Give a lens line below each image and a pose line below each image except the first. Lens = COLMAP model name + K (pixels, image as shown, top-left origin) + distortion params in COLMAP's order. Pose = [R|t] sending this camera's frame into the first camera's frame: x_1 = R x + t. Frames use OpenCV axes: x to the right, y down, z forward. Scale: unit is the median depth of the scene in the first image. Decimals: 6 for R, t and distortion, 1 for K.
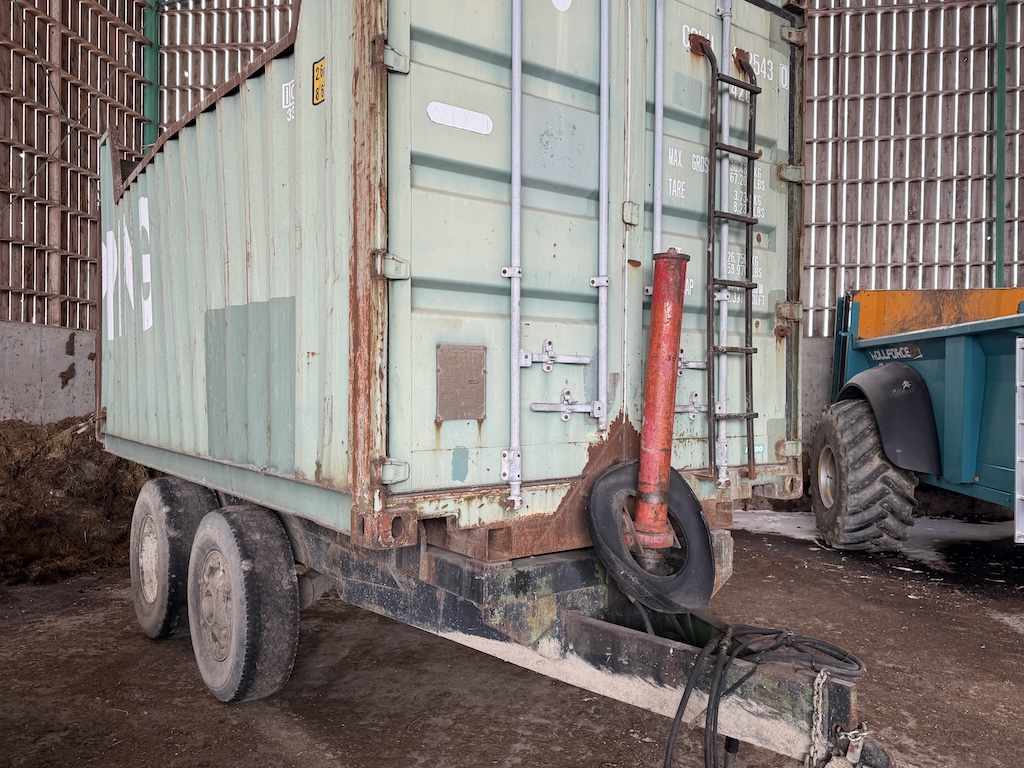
lens RADIAL K [[800.4, 0, 510.3], [0, 800.4, 382.3], [0, 0, 1]] dist [0.055234, -0.060375]
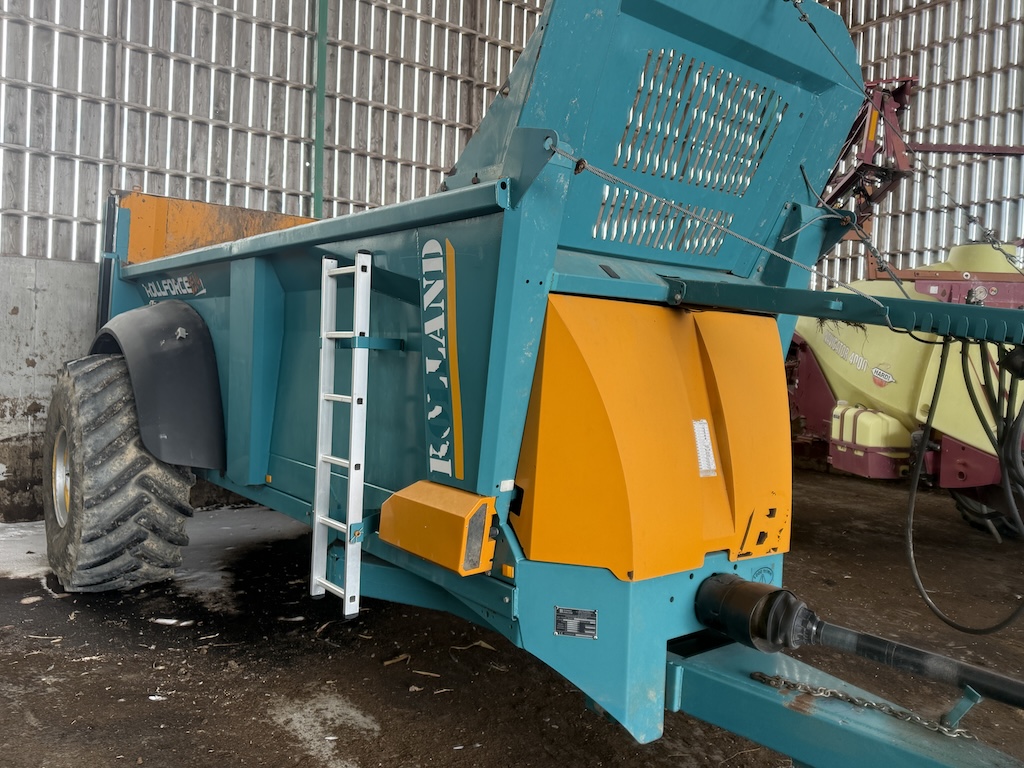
lens RADIAL K [[800.4, 0, 514.1], [0, 800.4, 386.9], [0, 0, 1]] dist [0.055234, -0.060375]
pose [[0.715458, -0.006492, 0.698626, 0.204195], [-0.037103, 0.998193, 0.047273, 0.004917], [-0.697670, -0.059743, 0.713924, 0.310362]]
